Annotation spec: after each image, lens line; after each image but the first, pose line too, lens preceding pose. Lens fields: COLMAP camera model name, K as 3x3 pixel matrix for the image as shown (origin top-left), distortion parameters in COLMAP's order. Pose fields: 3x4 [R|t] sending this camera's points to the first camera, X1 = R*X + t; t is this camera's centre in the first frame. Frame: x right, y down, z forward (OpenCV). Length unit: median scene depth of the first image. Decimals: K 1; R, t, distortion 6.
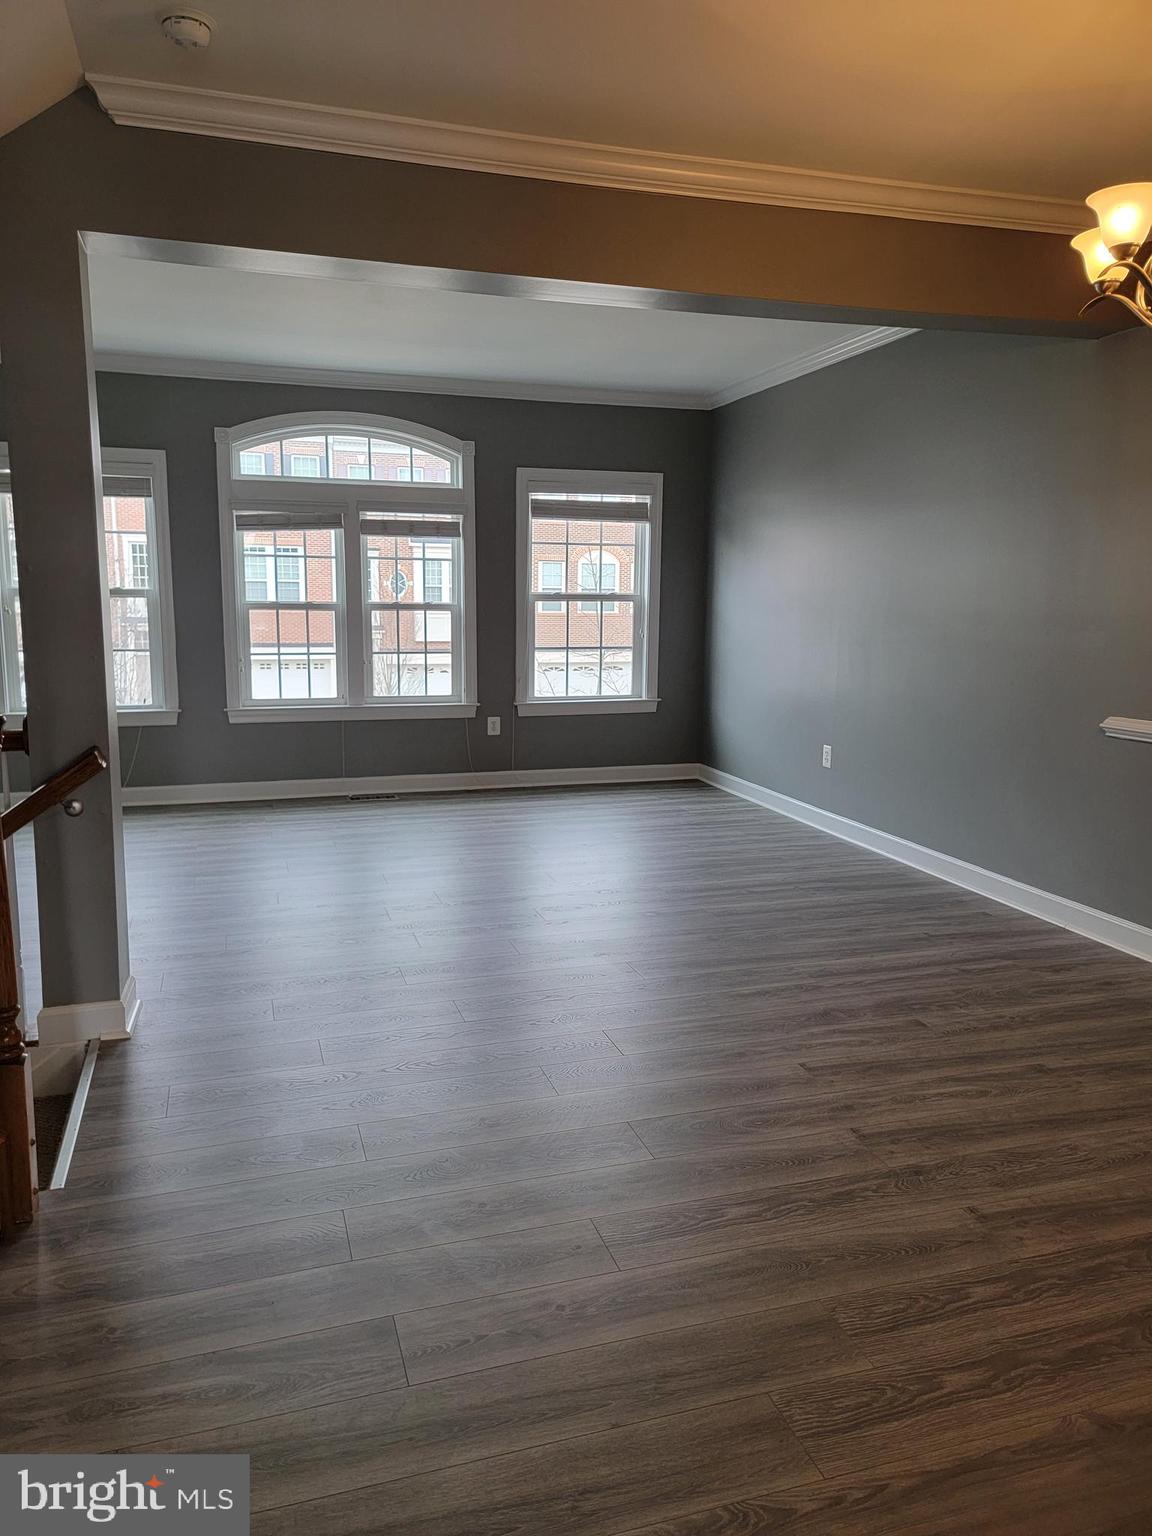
lens RADIAL K [[1053.8, 0, 561.0], [0, 1053.8, 751.0], [0, 0, 1]] dist [0.097397, -0.077112]
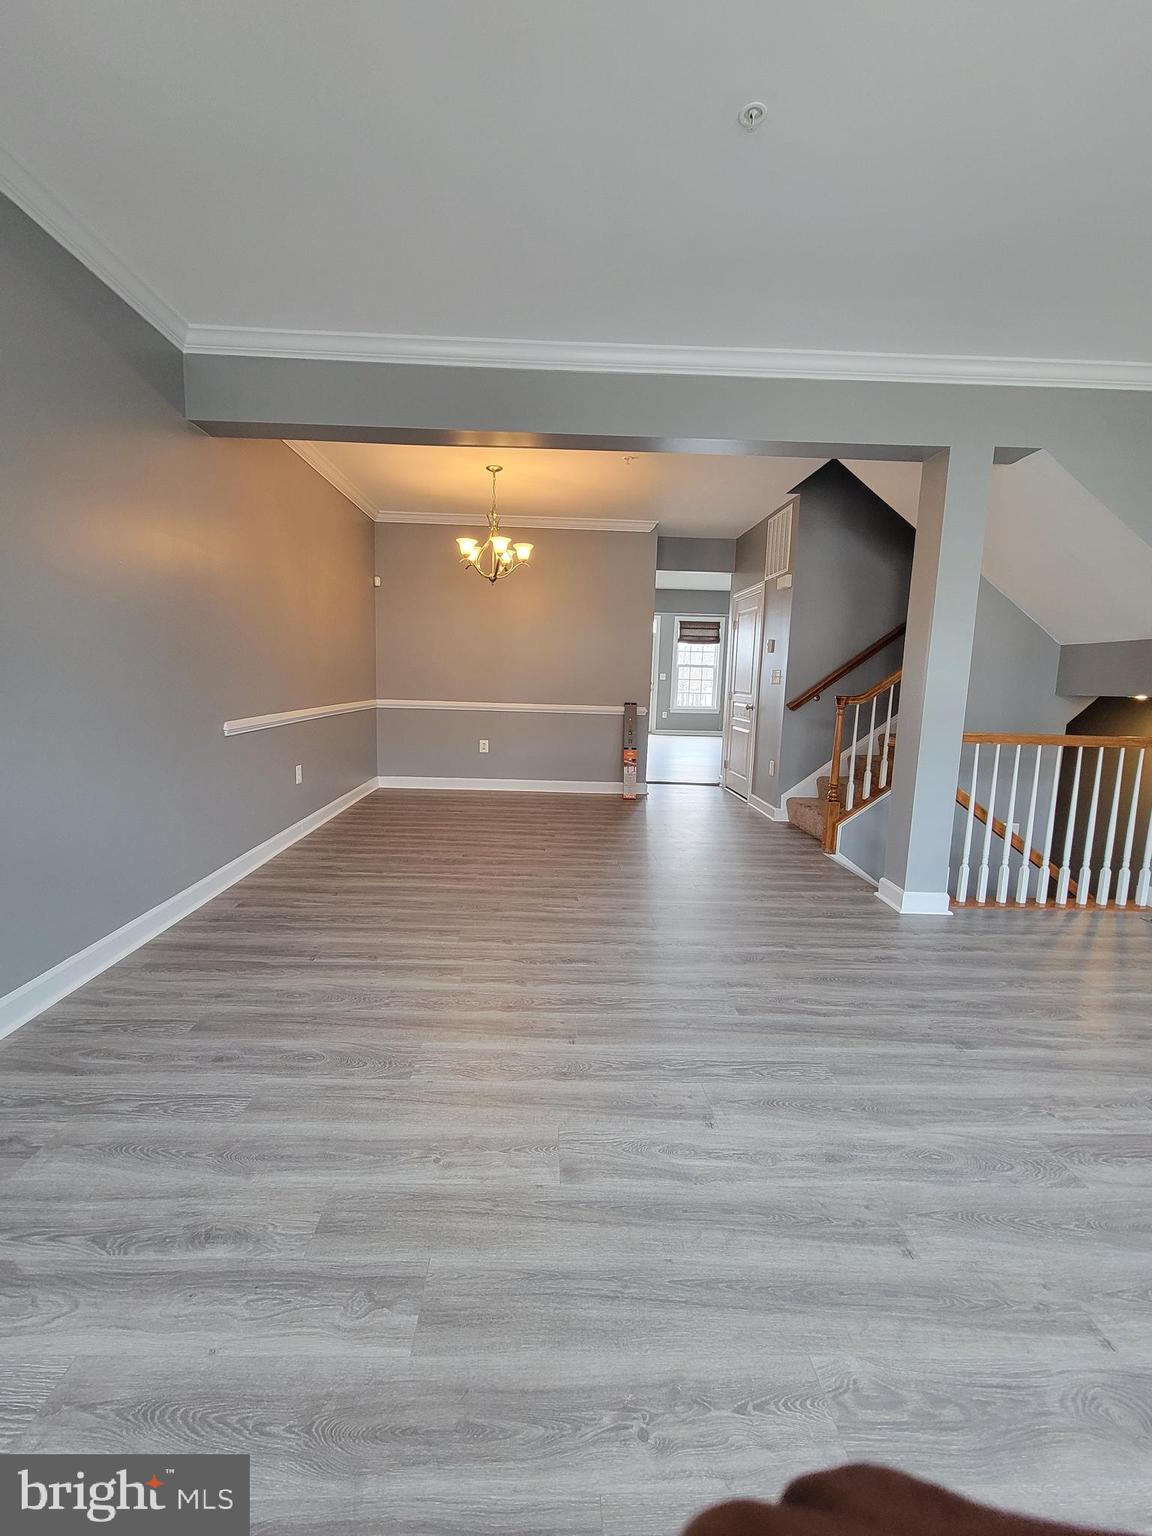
lens RADIAL K [[626.8, 0, 562.5], [0, 626.8, 756.8], [0, 0, 1]] dist [-0.000714, -0.000222]
pose [[-0.961051, -0.070710, 0.267174, -0.074157], [0.004390, 0.962689, 0.270576, -0.123243], [-0.276338, 0.261210, -0.924882, 0.982582]]
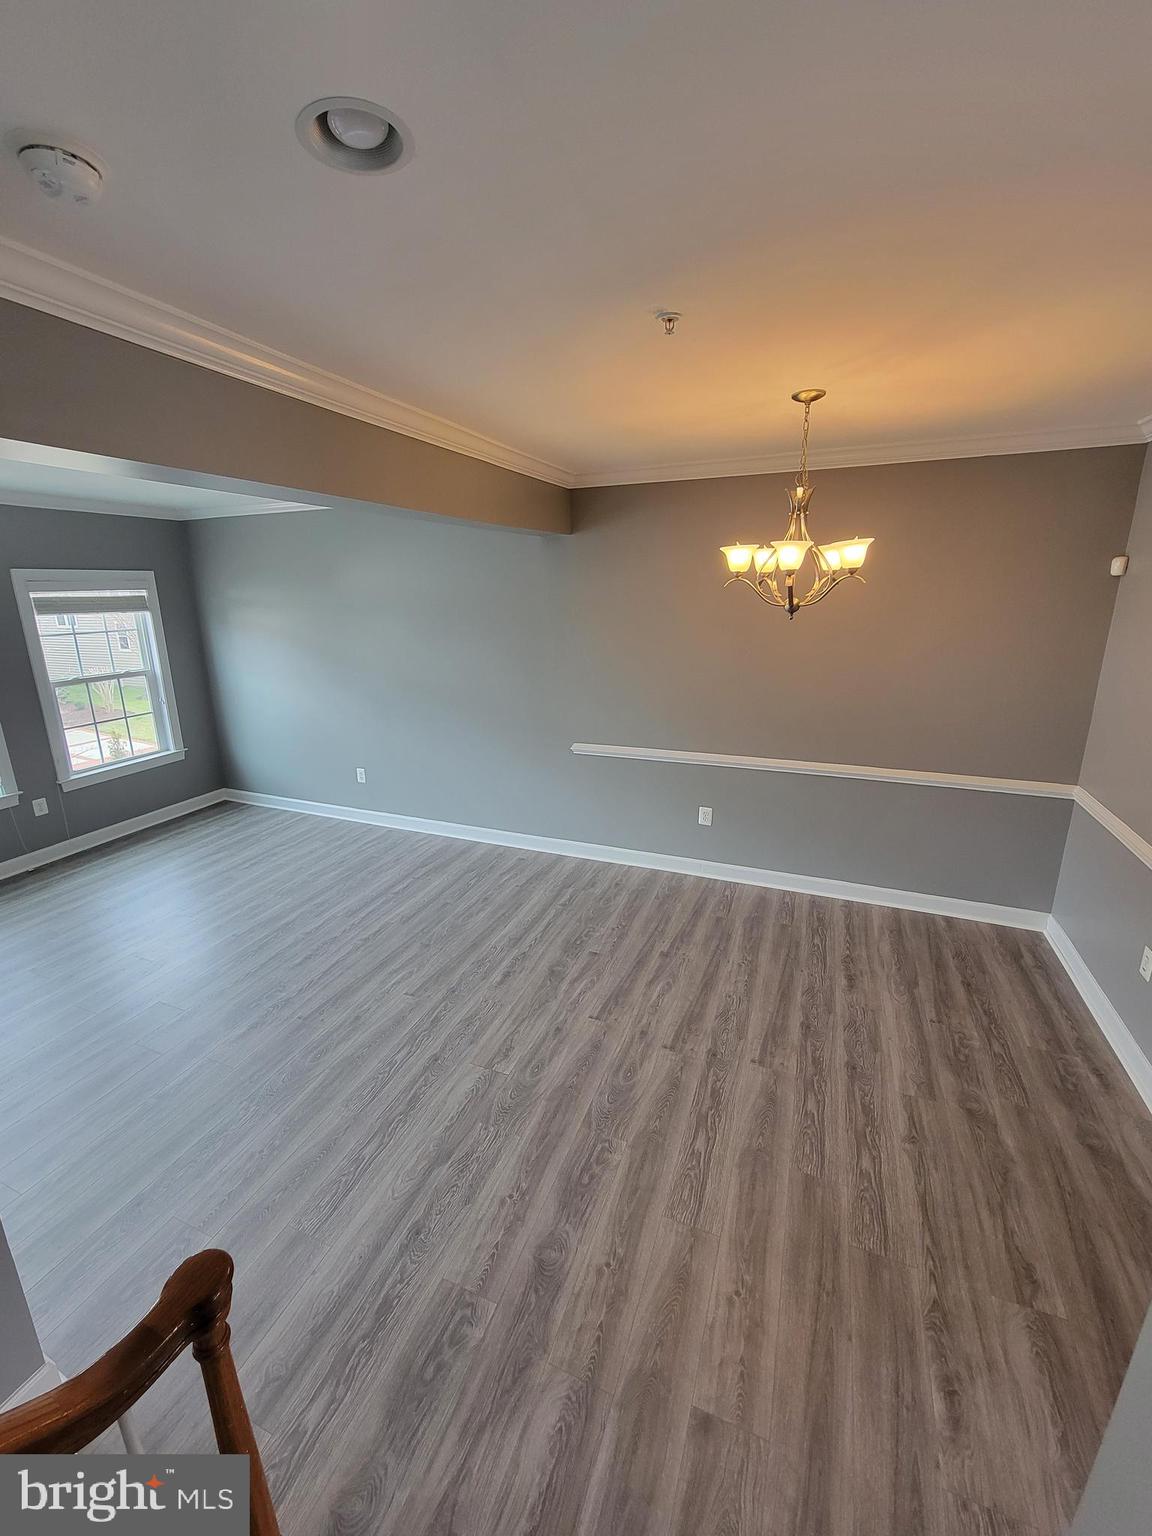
lens RADIAL K [[622.8, 0, 552.8], [0, 622.8, 759.0], [0, 0, 1]] dist [-0.001287, -0.000320]
pose [[0.646930, -0.218431, 0.730595, -0.190861], [0.132820, 0.975728, 0.174110, -0.120769], [-0.750893, -0.015599, 0.660239, 0.183997]]
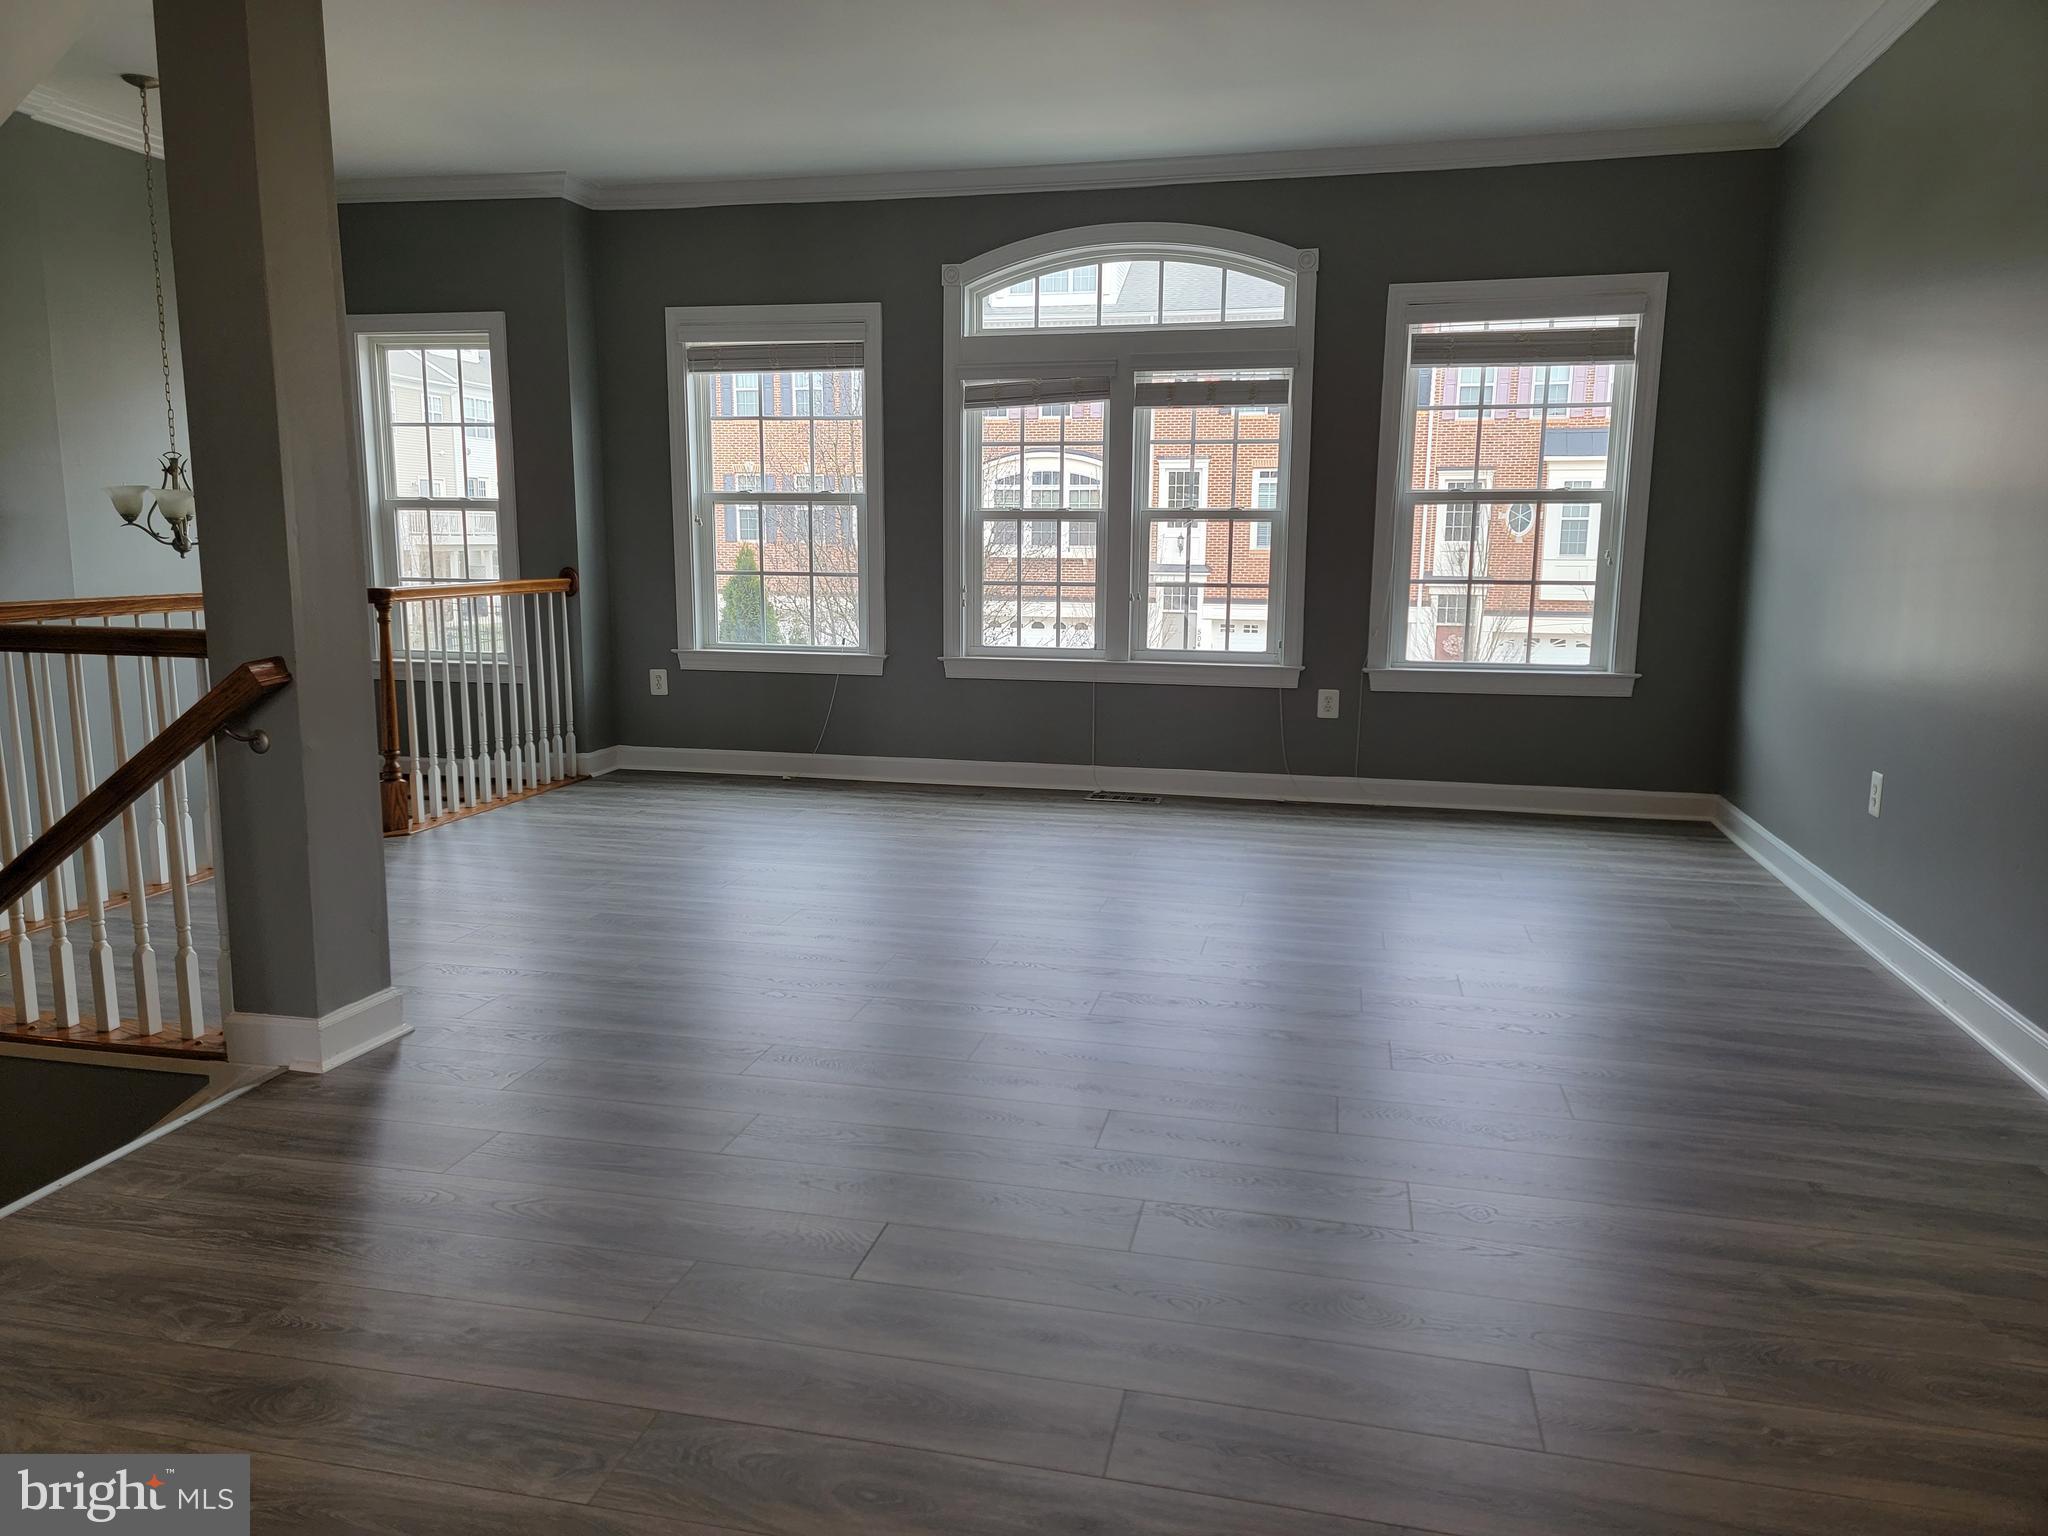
lens RADIAL K [[1405.1, 0, 1030.5], [0, 1405.1, 756.1], [0, 0, 1]] dist [0.097397, -0.077112]
pose [[0.866481, 0.076509, -0.493313, 0.211415], [-0.074454, 0.996939, 0.023843, 0.000622], [0.493627, 0.016070, 0.869525, 0.189388]]
